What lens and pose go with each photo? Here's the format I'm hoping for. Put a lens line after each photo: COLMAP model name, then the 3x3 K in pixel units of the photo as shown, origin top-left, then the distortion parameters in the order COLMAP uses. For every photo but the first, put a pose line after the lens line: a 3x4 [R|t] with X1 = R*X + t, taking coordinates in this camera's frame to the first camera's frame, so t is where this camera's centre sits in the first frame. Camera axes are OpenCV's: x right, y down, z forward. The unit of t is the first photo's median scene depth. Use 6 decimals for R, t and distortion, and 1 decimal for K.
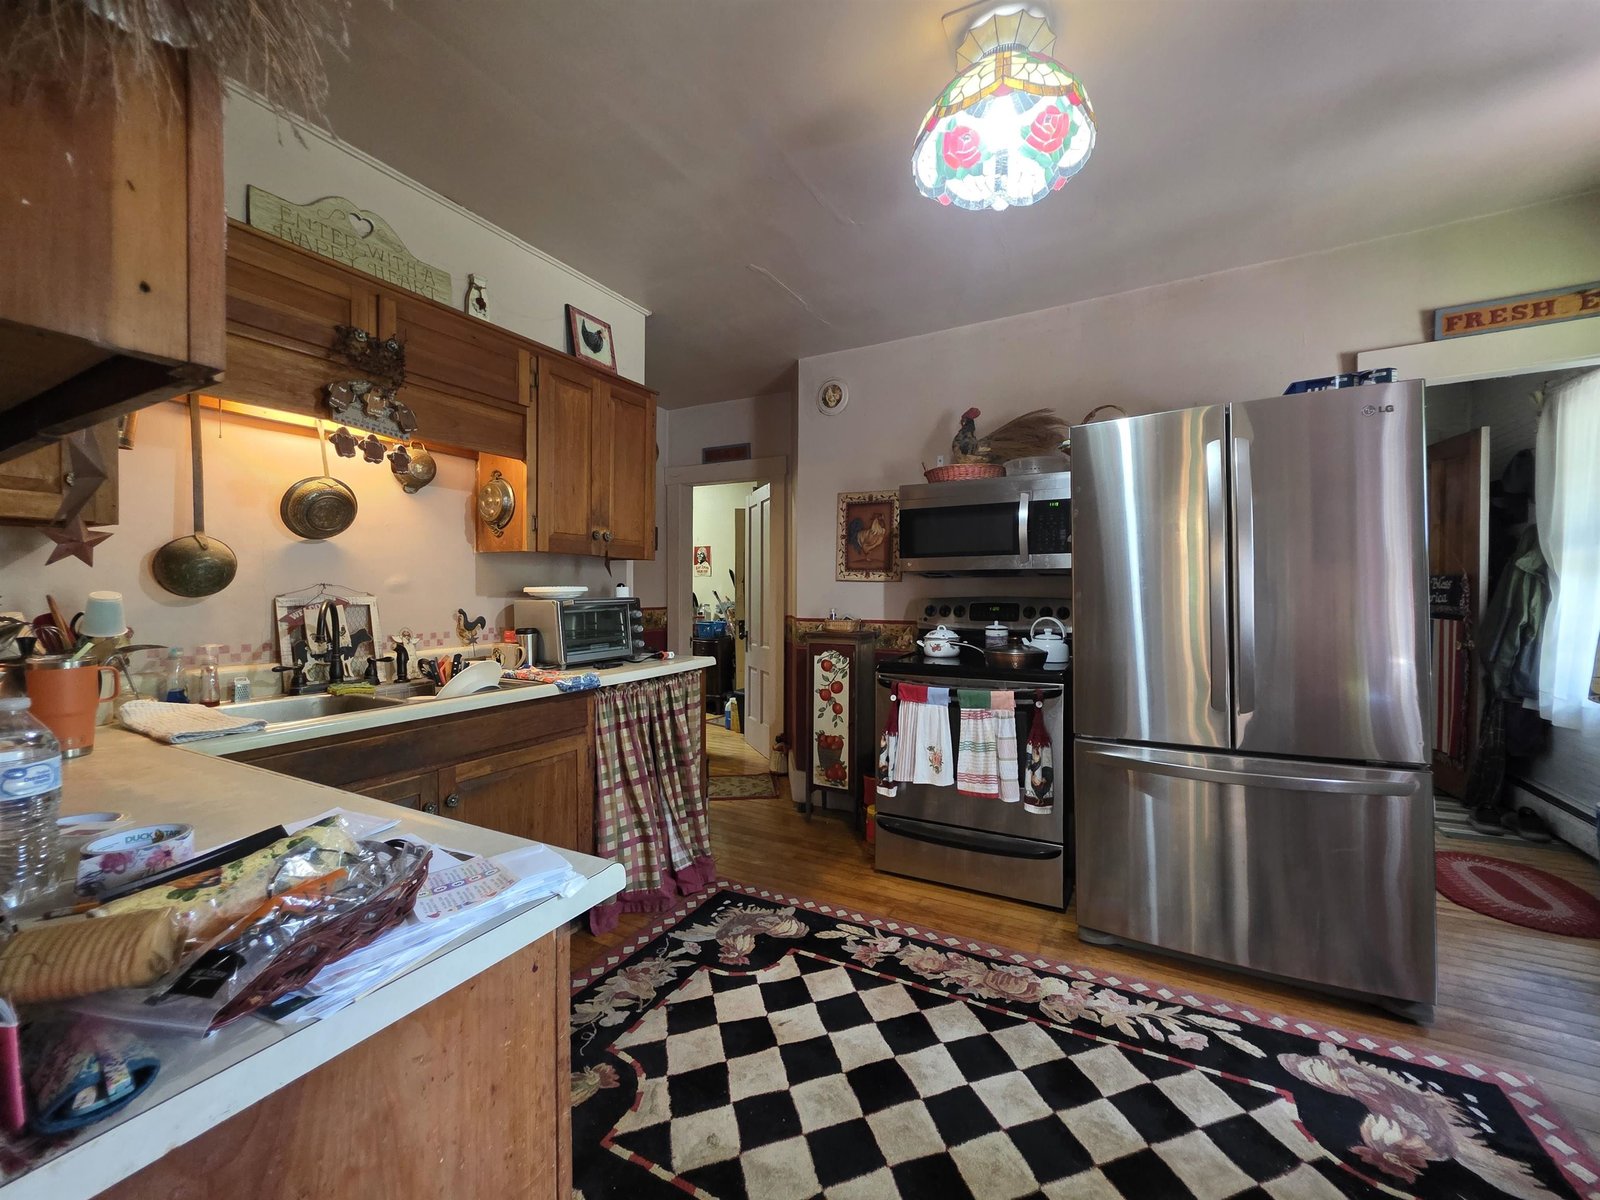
lens RADIAL K [[644.7, 0, 807.1], [0, 644.7, 595.5], [0, 0, 1]] dist [0.000987, -0.000224]
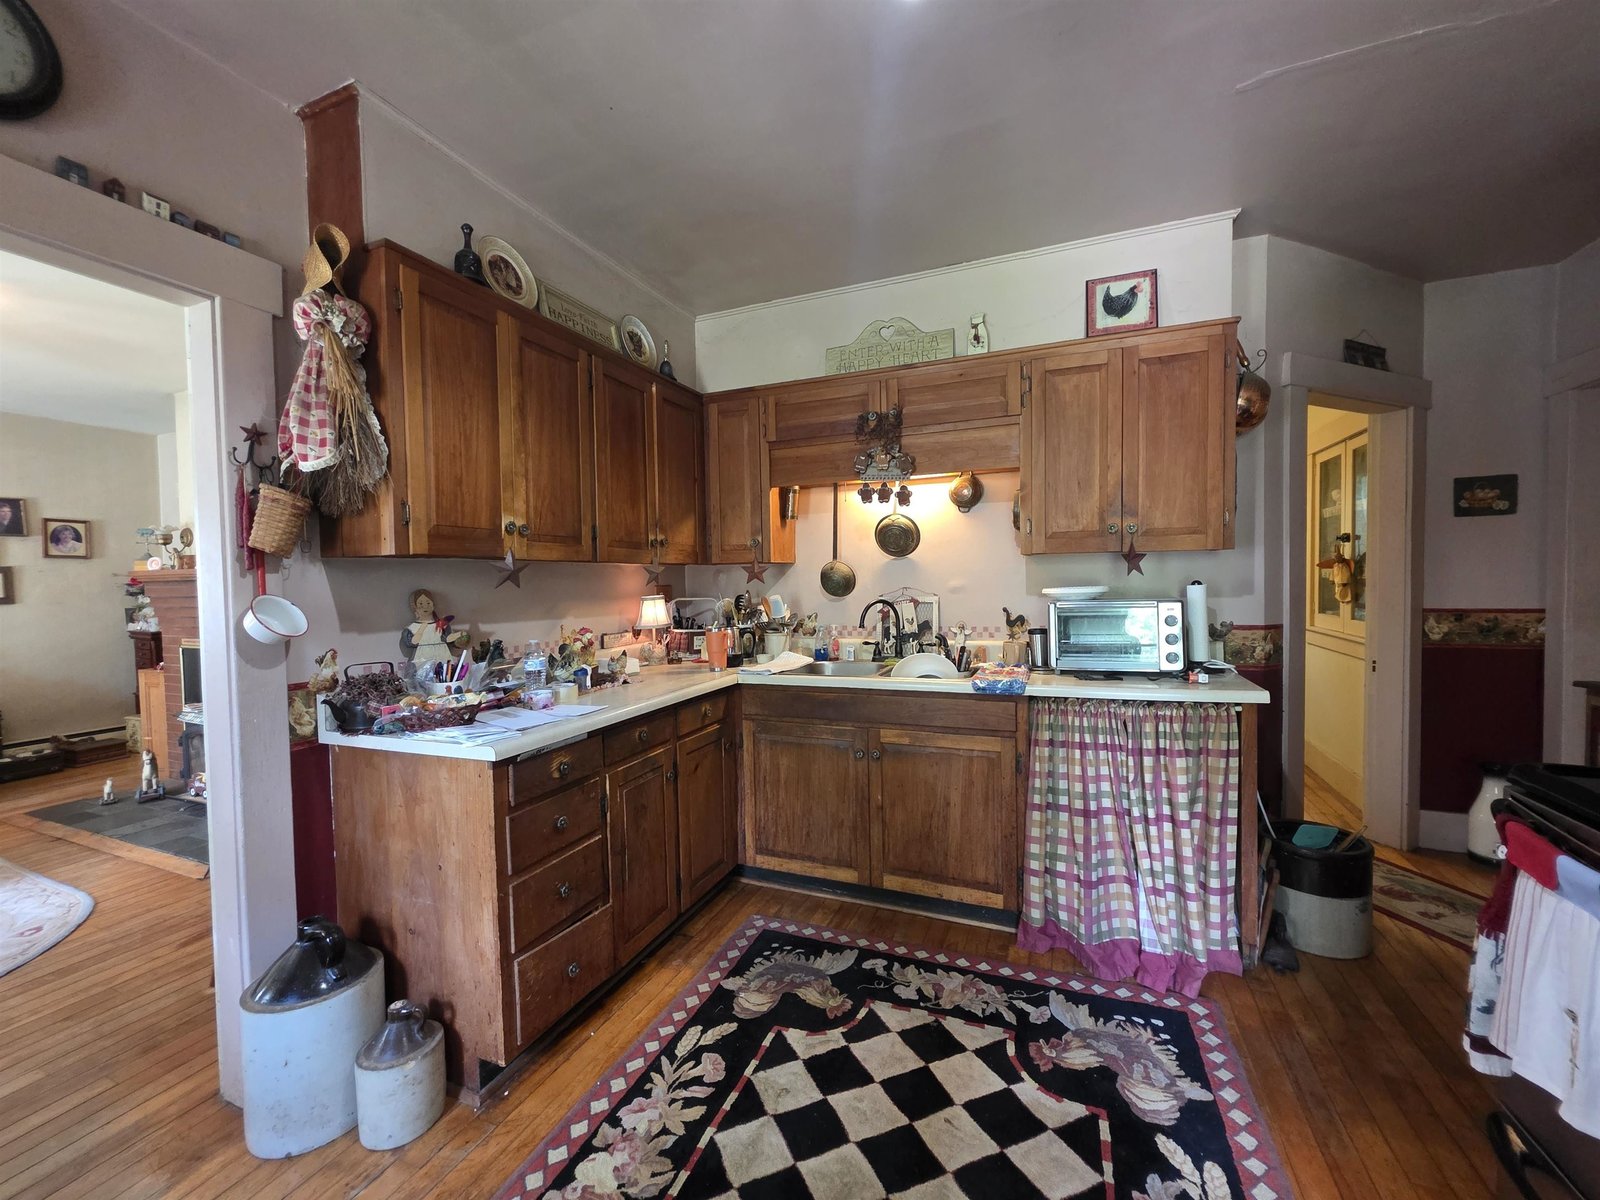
lens RADIAL K [[644.7, 0, 807.1], [0, 644.7, 595.5], [0, 0, 1]] dist [0.000987, -0.000224]
pose [[0.104323, 0.022309, -0.994293, 0.586440], [0.012822, 0.999635, 0.023774, -0.033192], [0.994461, -0.015229, 0.103999, 0.569533]]
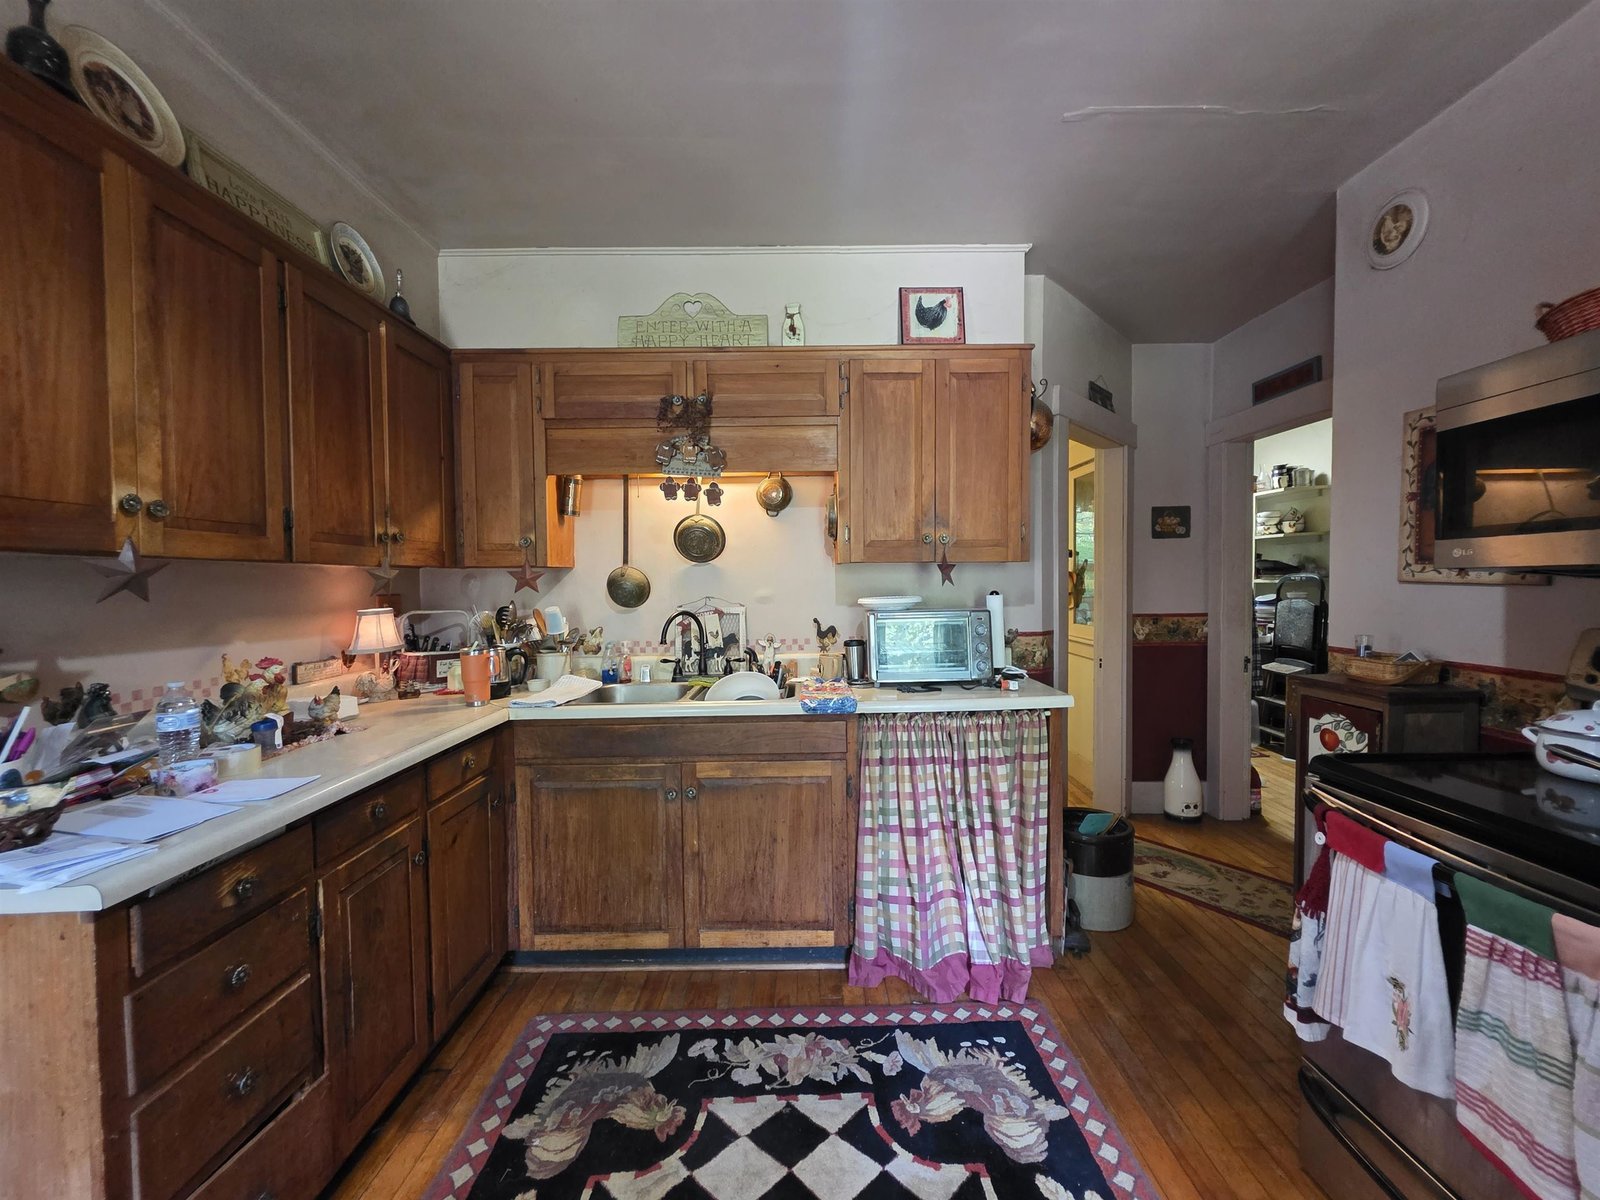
lens RADIAL K [[644.7, 0, 807.1], [0, 644.7, 595.5], [0, 0, 1]] dist [0.000987, -0.000224]
pose [[0.477895, 0.012535, -0.878328, 0.425908], [0.007383, 0.999806, 0.018286, -0.038599], [0.878386, -0.015224, 0.477709, 0.503213]]
